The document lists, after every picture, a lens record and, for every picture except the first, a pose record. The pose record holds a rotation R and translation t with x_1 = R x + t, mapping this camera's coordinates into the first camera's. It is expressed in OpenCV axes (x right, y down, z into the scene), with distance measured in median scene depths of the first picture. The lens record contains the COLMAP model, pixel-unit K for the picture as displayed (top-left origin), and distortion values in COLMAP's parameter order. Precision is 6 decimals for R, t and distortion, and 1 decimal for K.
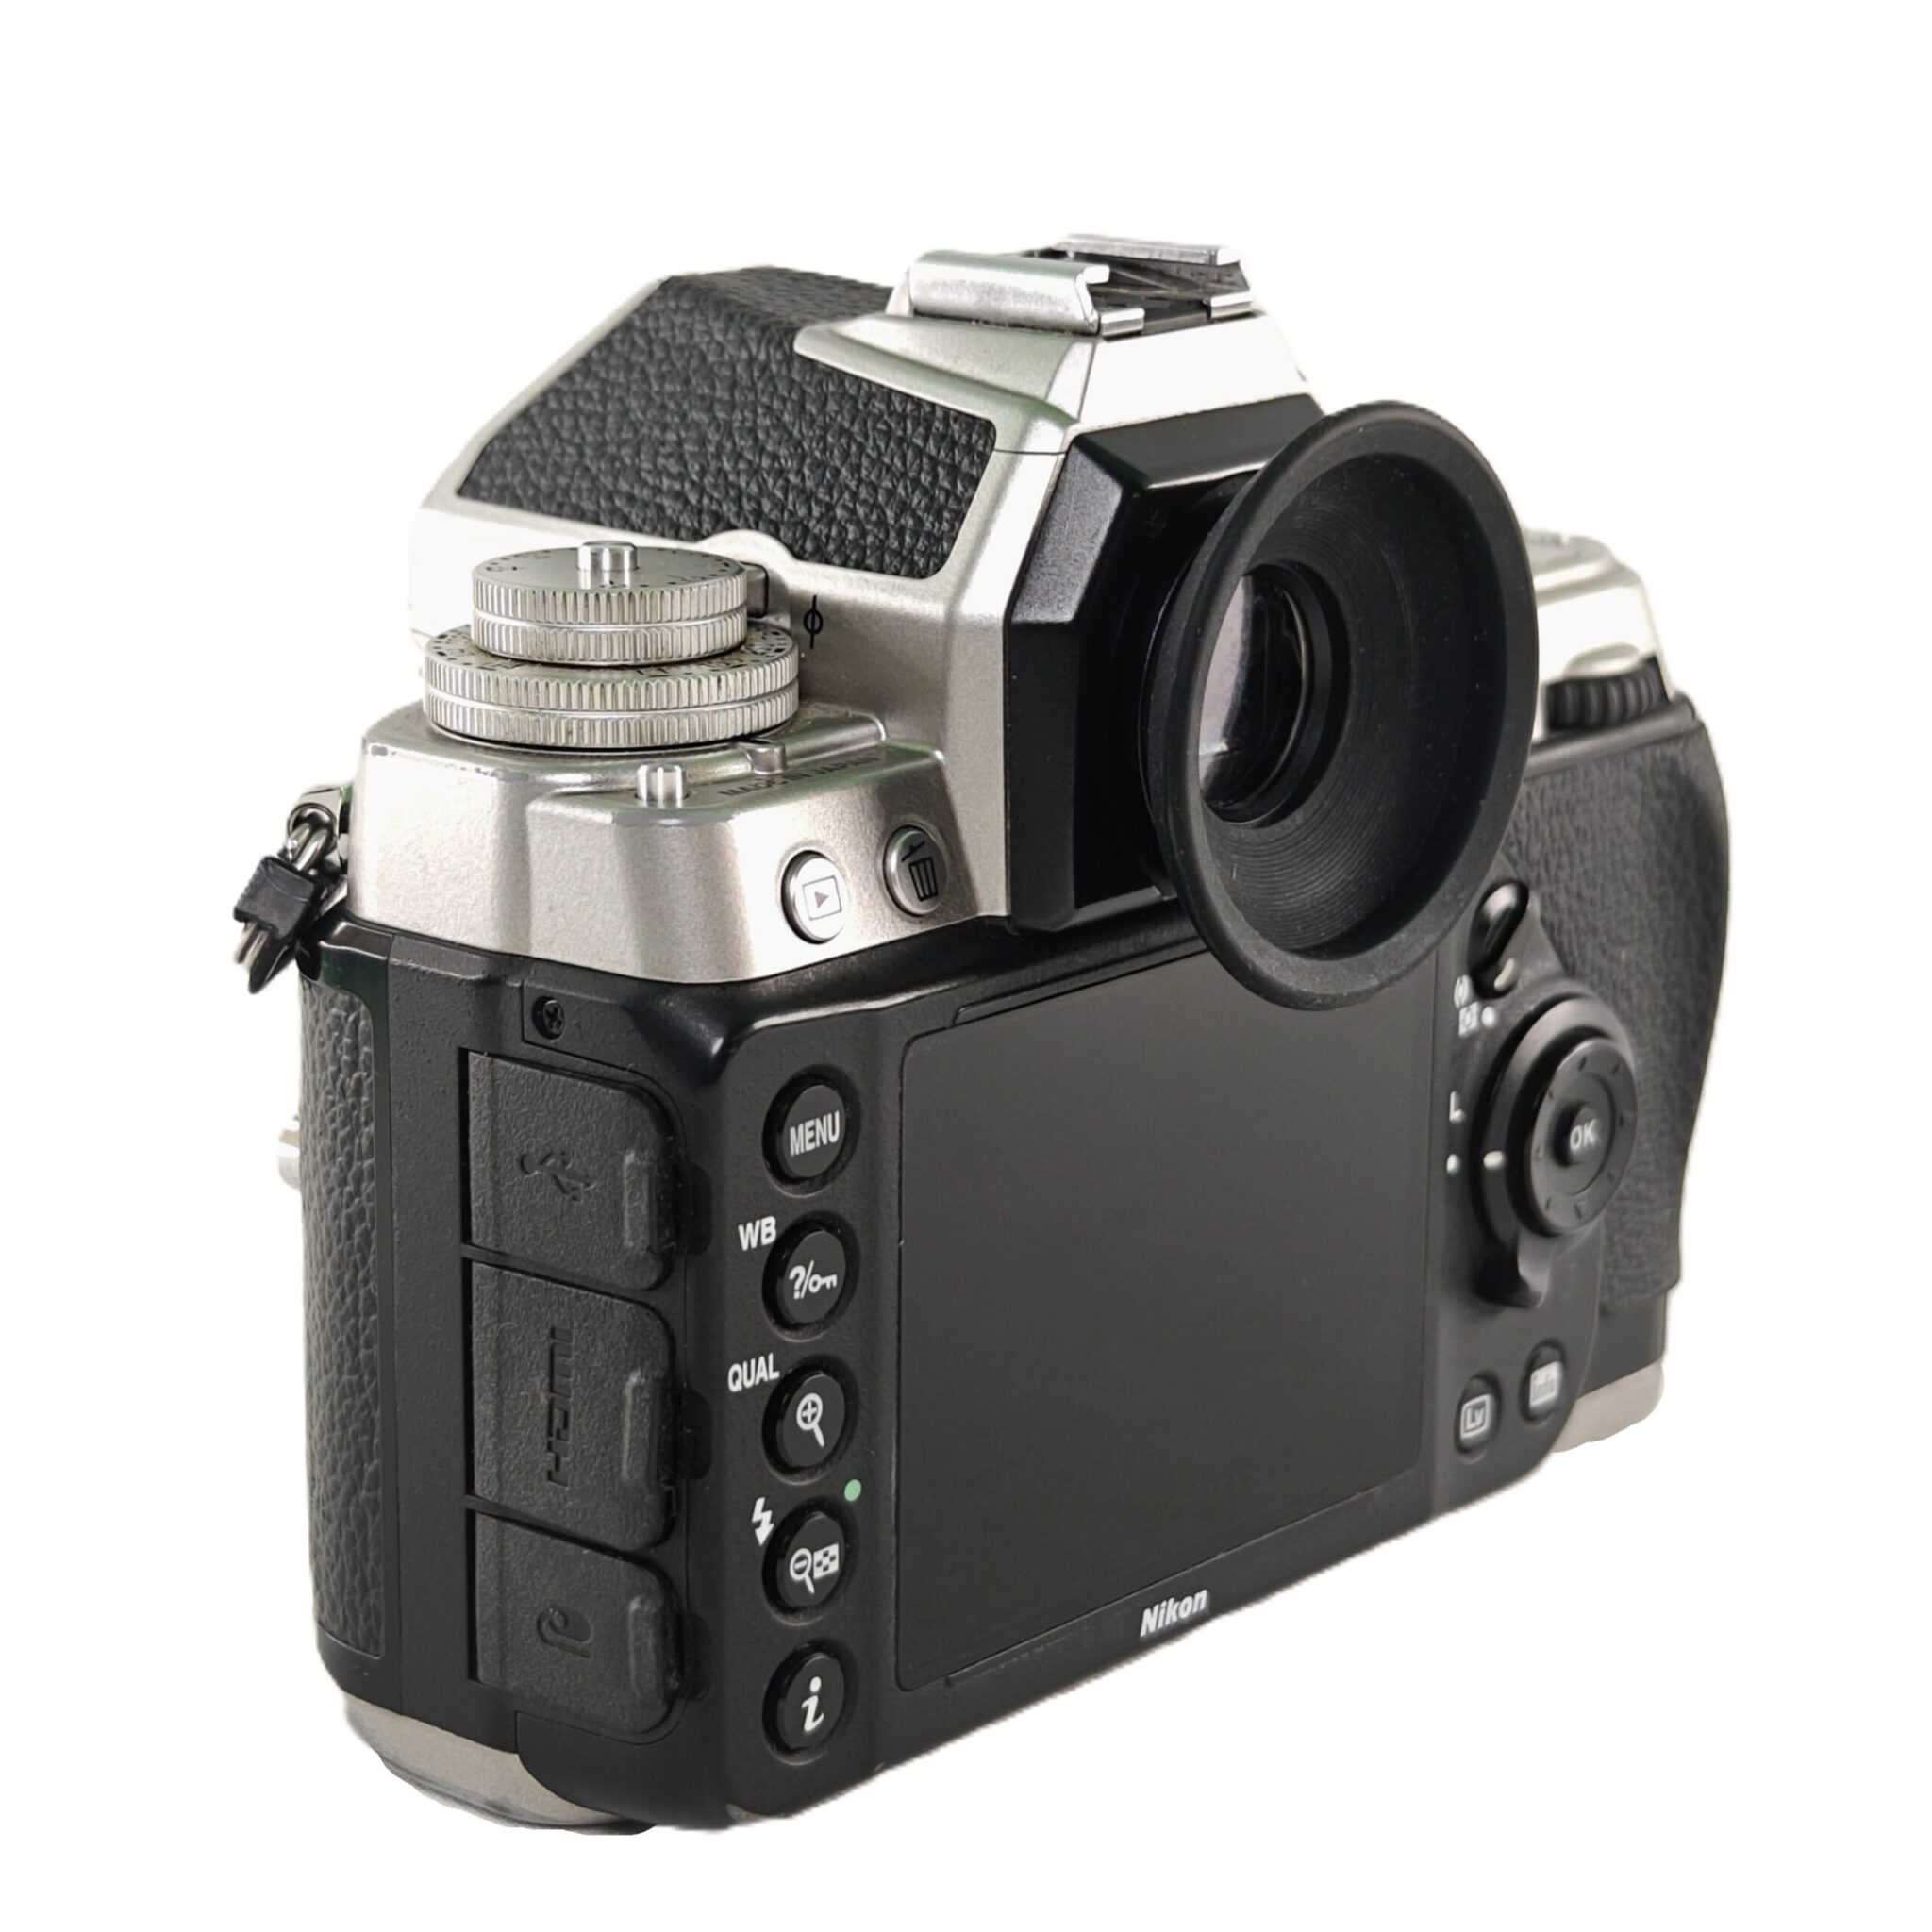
lens RADIAL K [[4694.2, 0, 966.0], [0, 4694.2, 966.0], [0, 0, 1]] dist [0.437588, -4.176506]
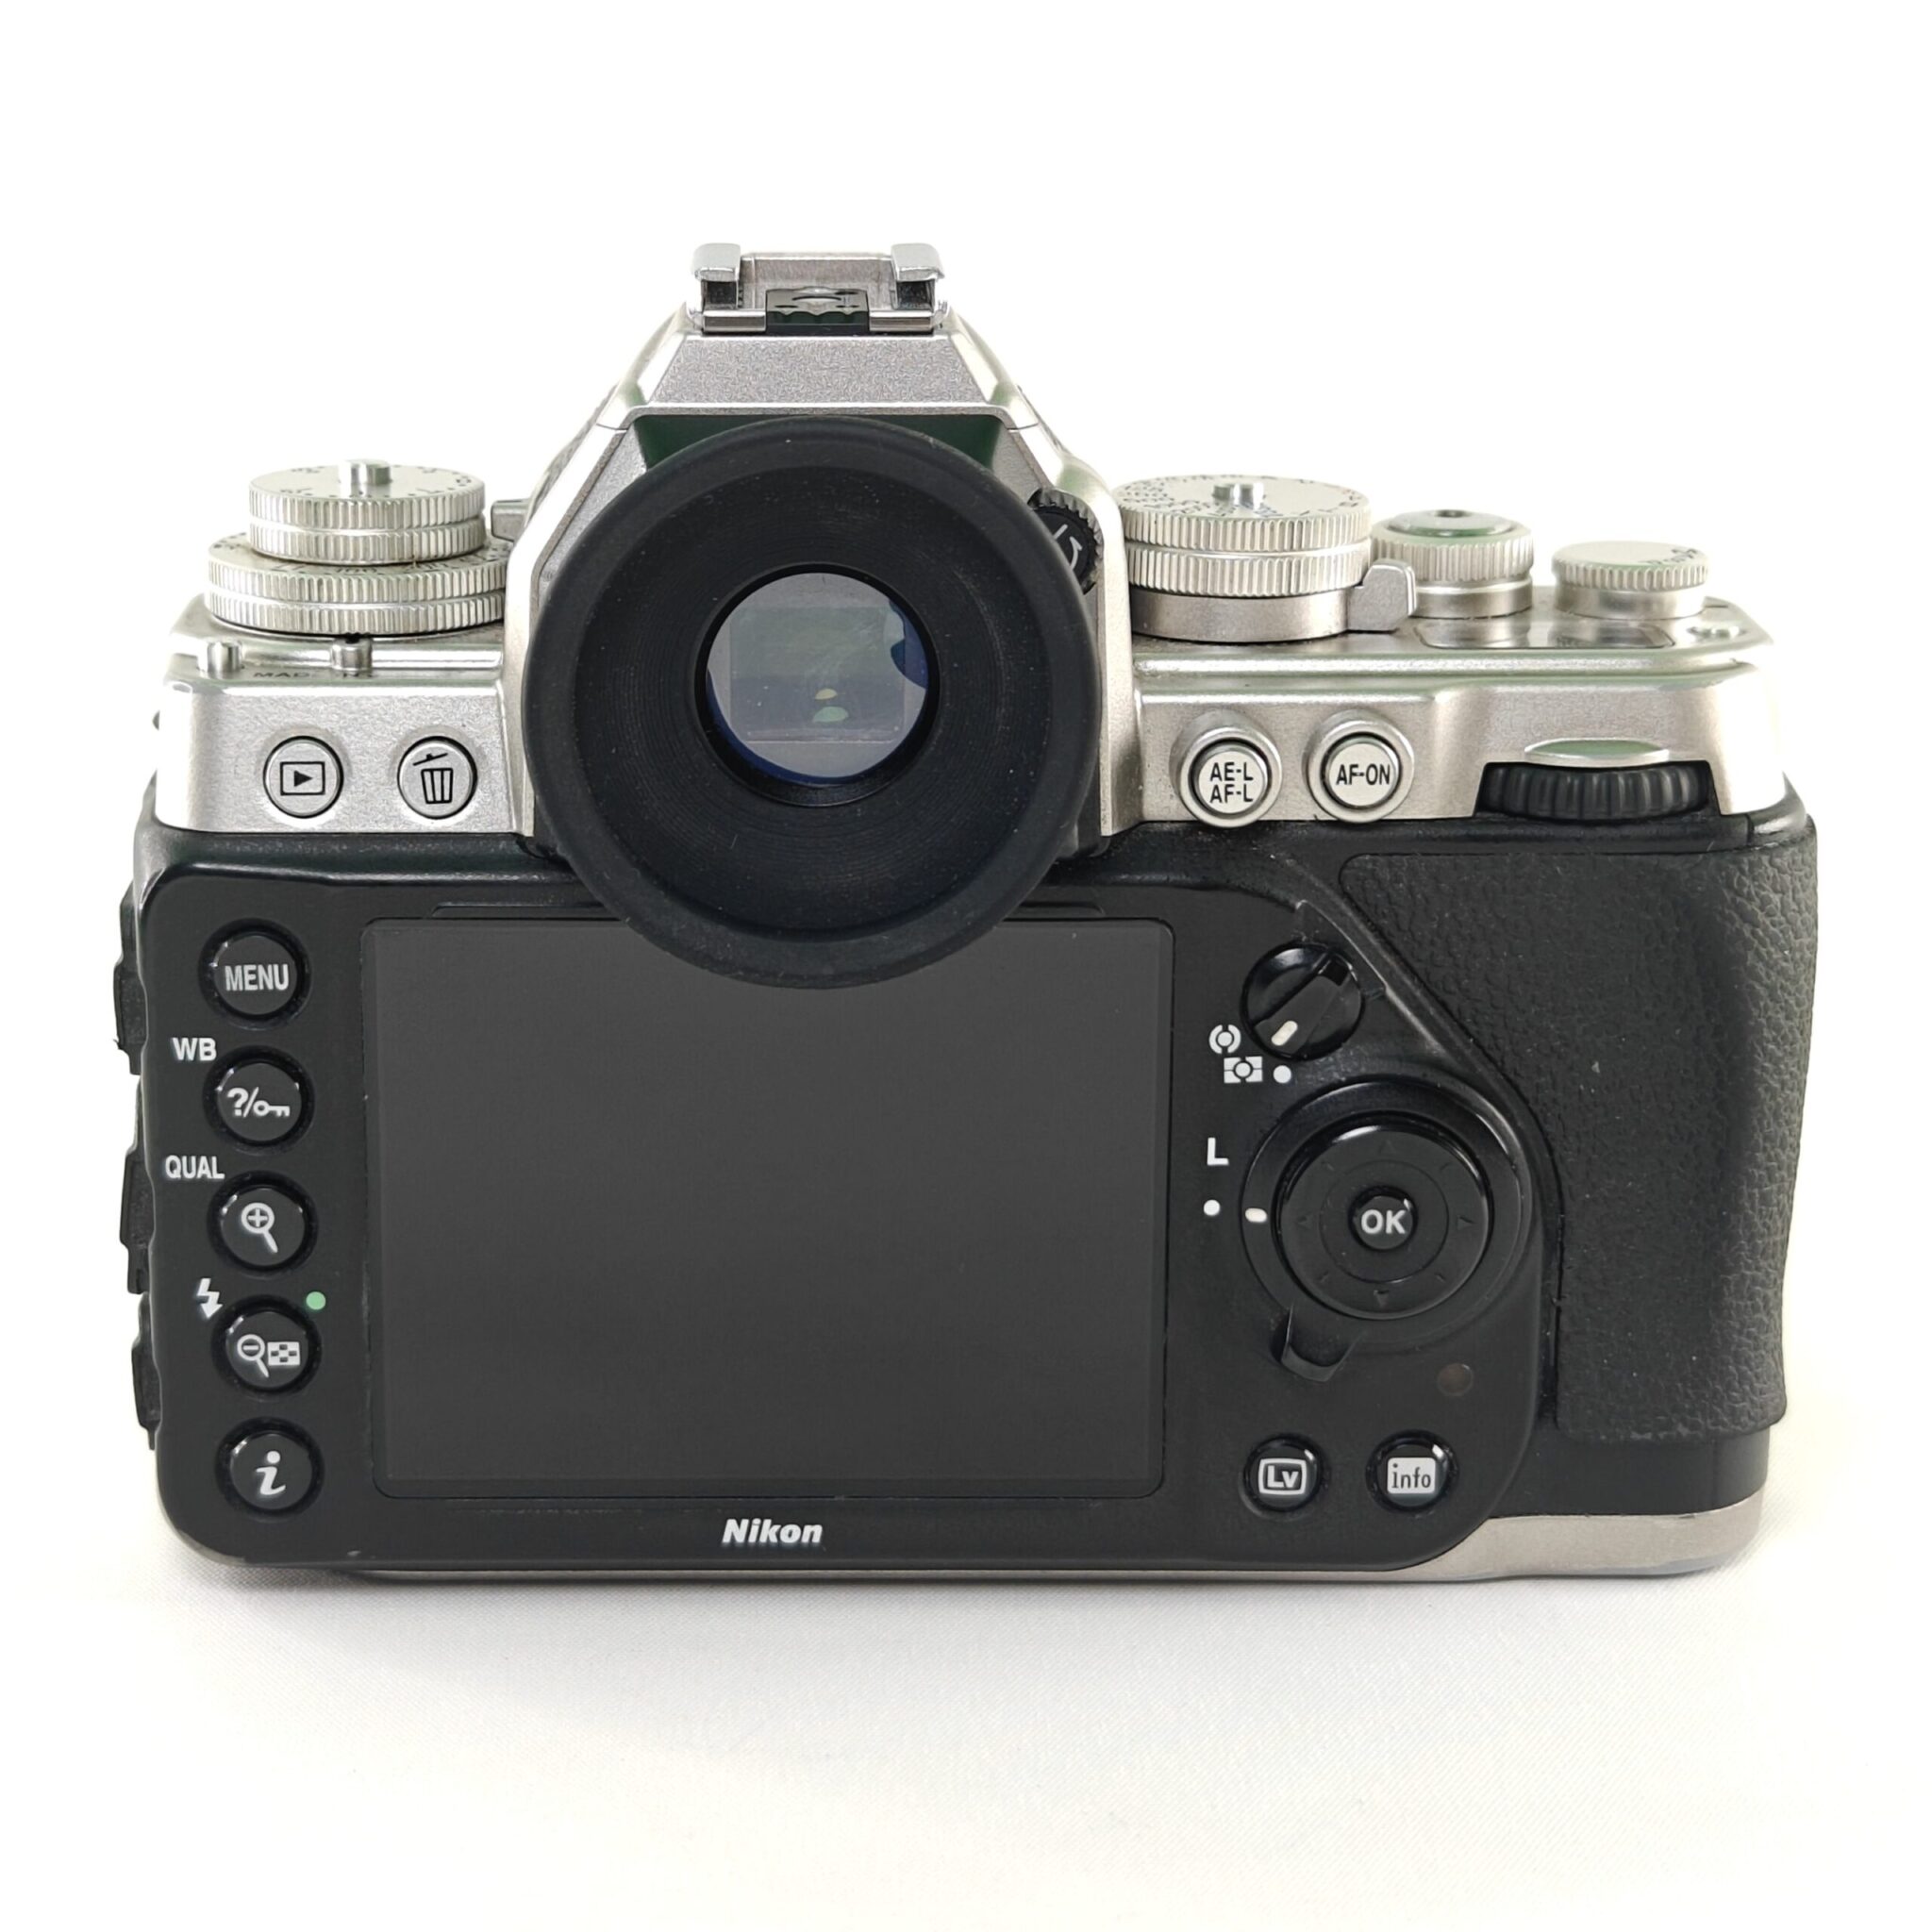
lens RADIAL K [[4694.2, 0, 966.0], [0, 4694.2, 966.0], [0, 0, 1]] dist [0.437588, -4.176506]
pose [[0.689862, 0.190573, -0.698407, 0.875203], [-0.190999, 0.978460, 0.078328, -0.088932], [0.698290, 0.079360, 0.711402, 0.287442]]
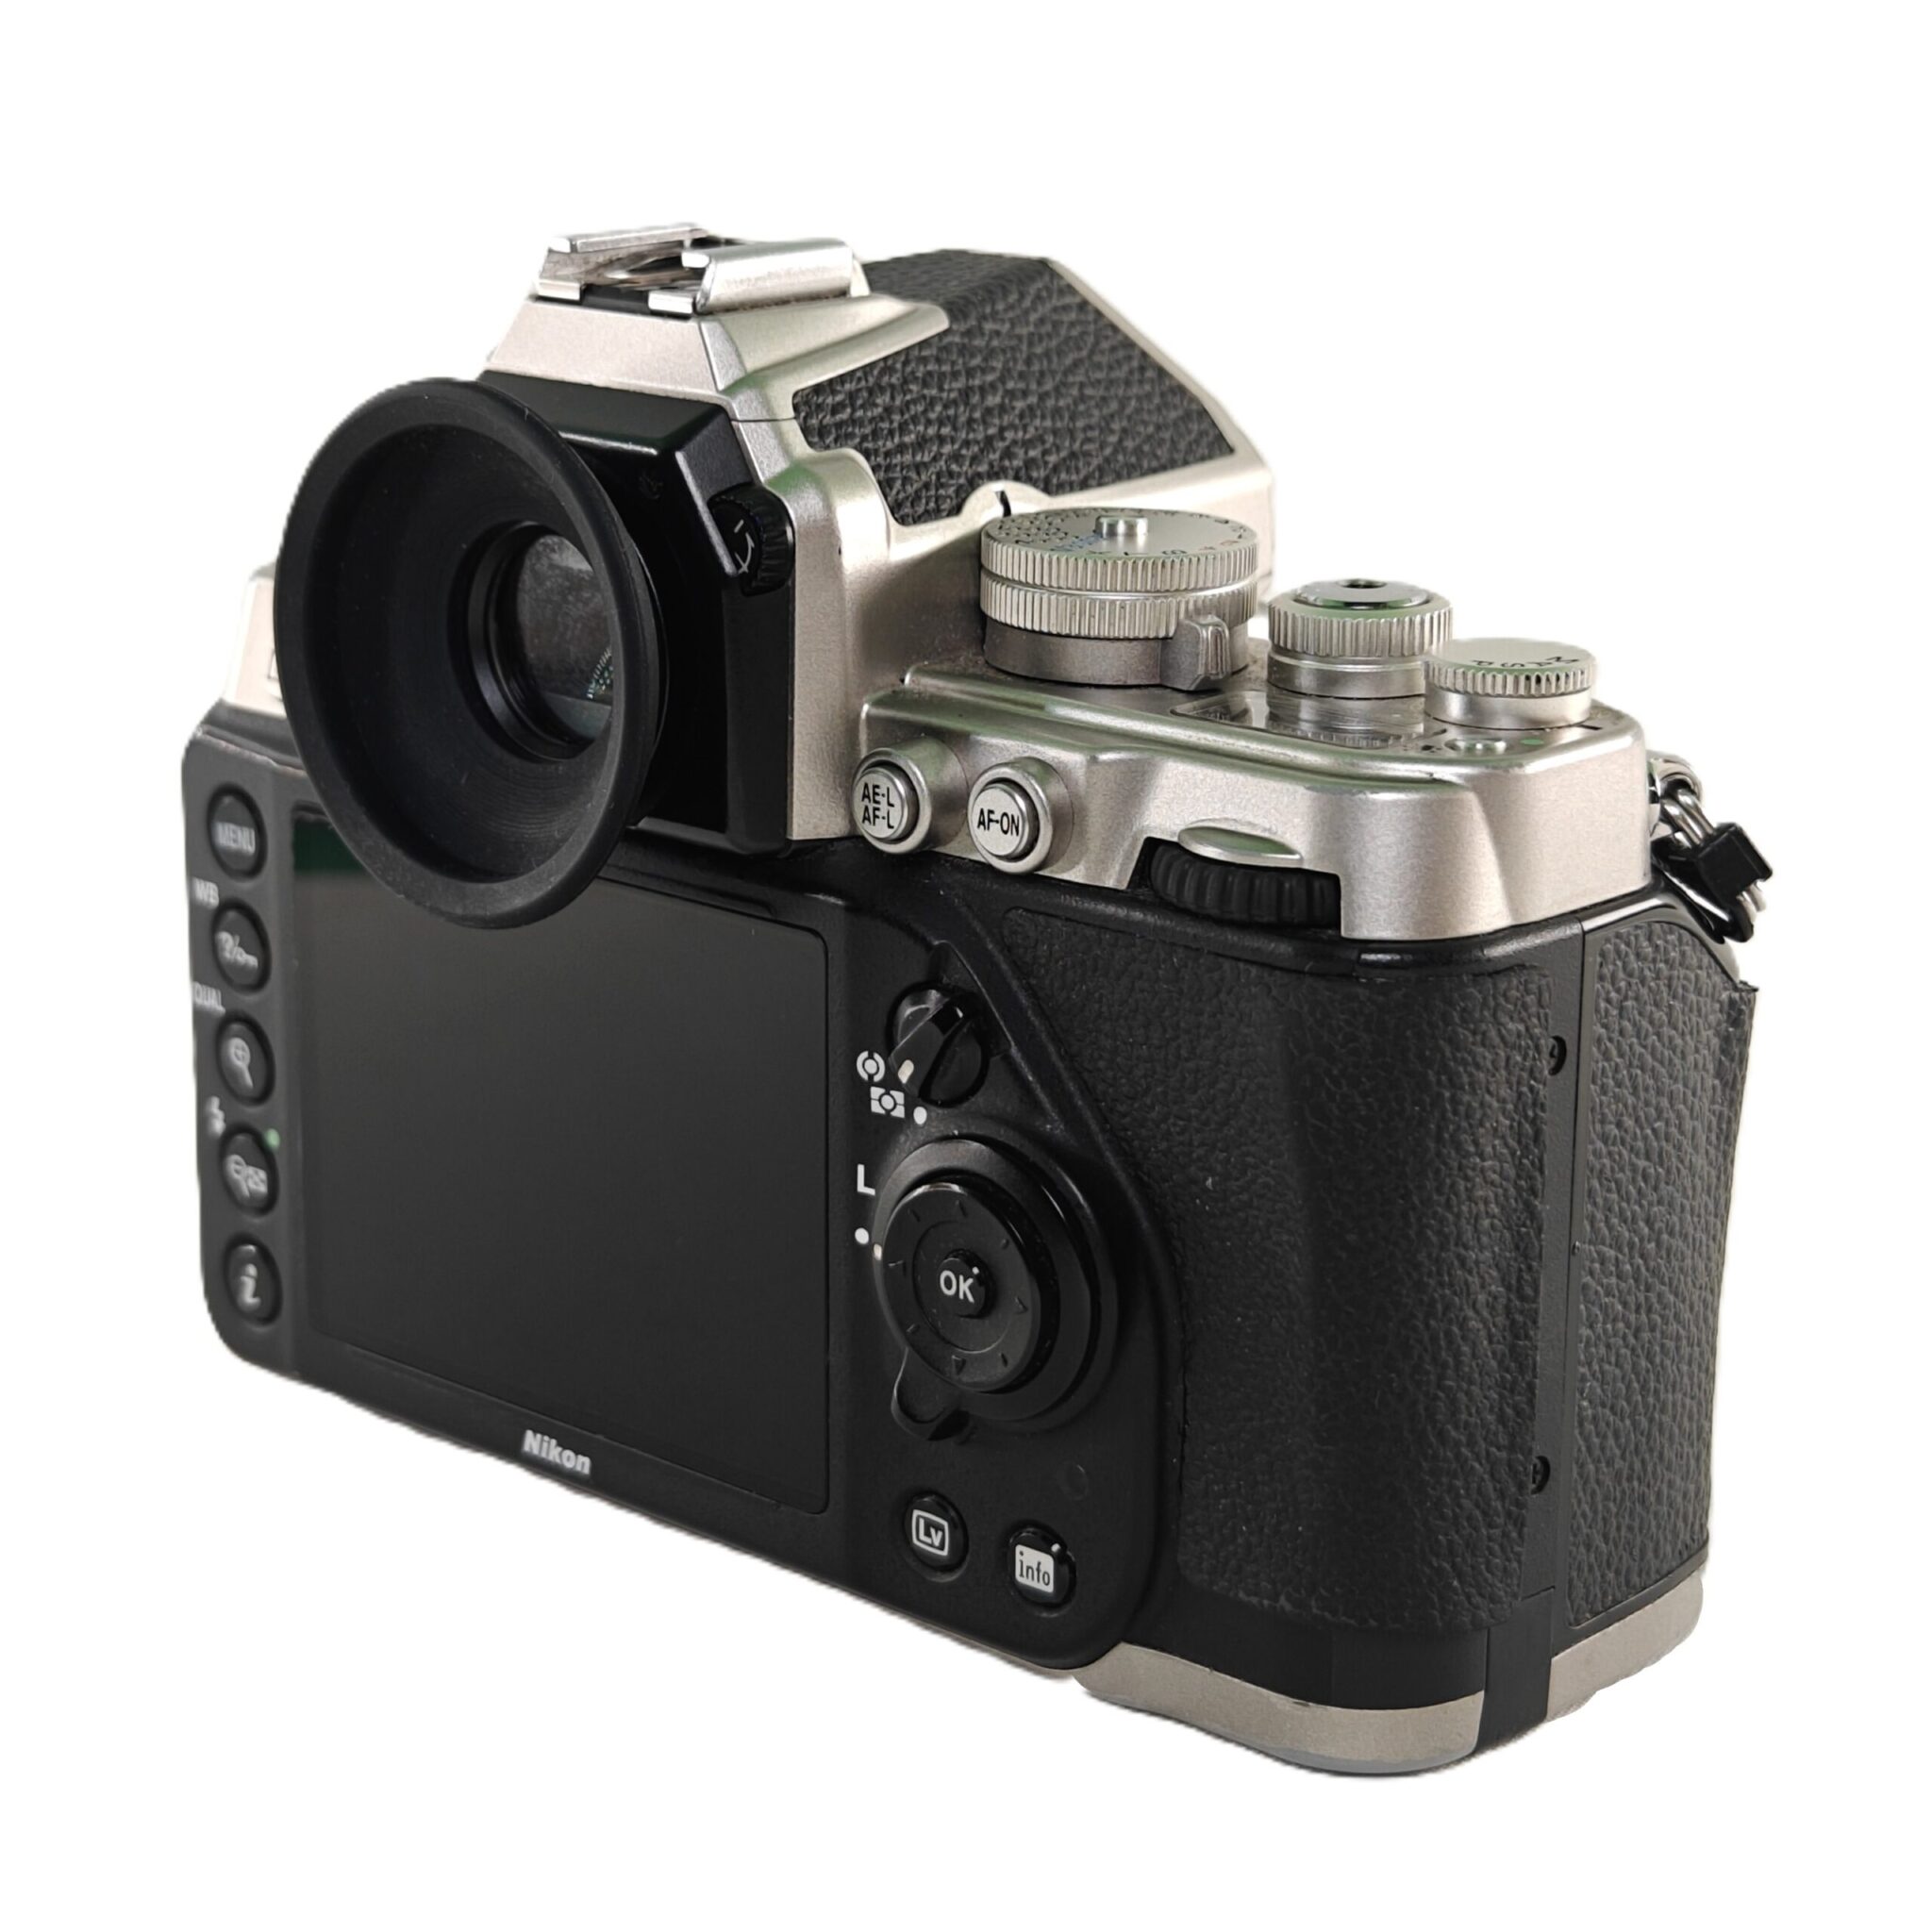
lens RADIAL K [[4694.2, 0, 966.0], [0, 4694.2, 966.0], [0, 0, 1]] dist [0.437588, -4.176506]
pose [[-0.021250, 0.255429, -0.966594, 1.200744], [-0.266342, 0.930428, 0.251727, -0.305090], [0.963644, 0.262793, 0.048260, 1.110607]]
